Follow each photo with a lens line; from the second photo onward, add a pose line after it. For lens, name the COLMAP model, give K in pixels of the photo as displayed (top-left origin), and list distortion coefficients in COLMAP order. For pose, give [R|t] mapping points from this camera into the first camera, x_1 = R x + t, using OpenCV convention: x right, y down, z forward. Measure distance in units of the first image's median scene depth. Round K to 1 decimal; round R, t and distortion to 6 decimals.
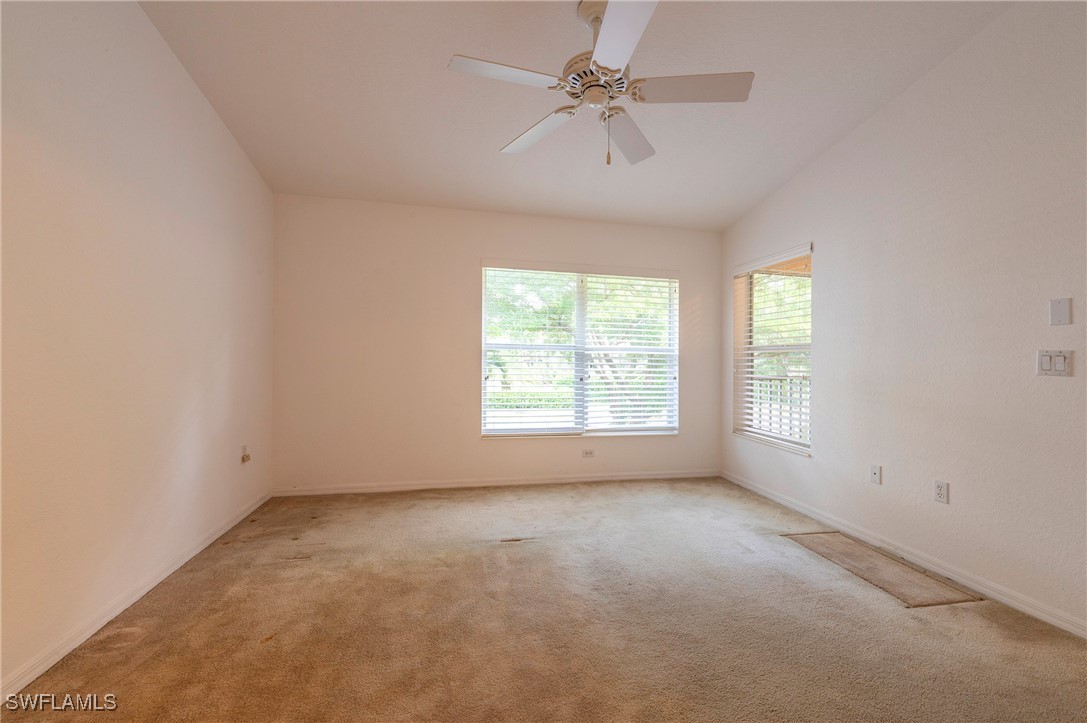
lens RADIAL K [[431.9, 0, 546.6], [0, 431.9, 353.0], [0, 0, 1]] dist [-0.005591, -0.001255]
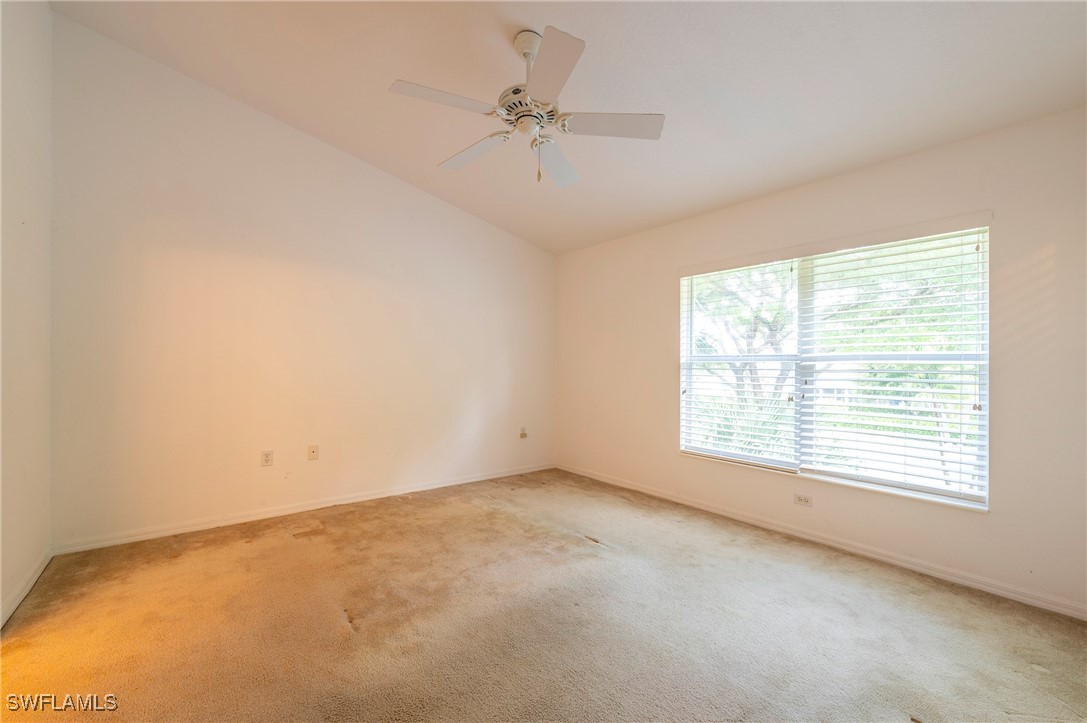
lens RADIAL K [[431.9, 0, 545.9], [0, 431.9, 370.5], [0, 0, 1]] dist [-0.005591, -0.001255]
pose [[0.461463, -0.002742, -0.887155, 0.625375], [0.001942, 0.999996, -0.002081, 0.013466], [0.887157, -0.000763, 0.461467, 0.310640]]
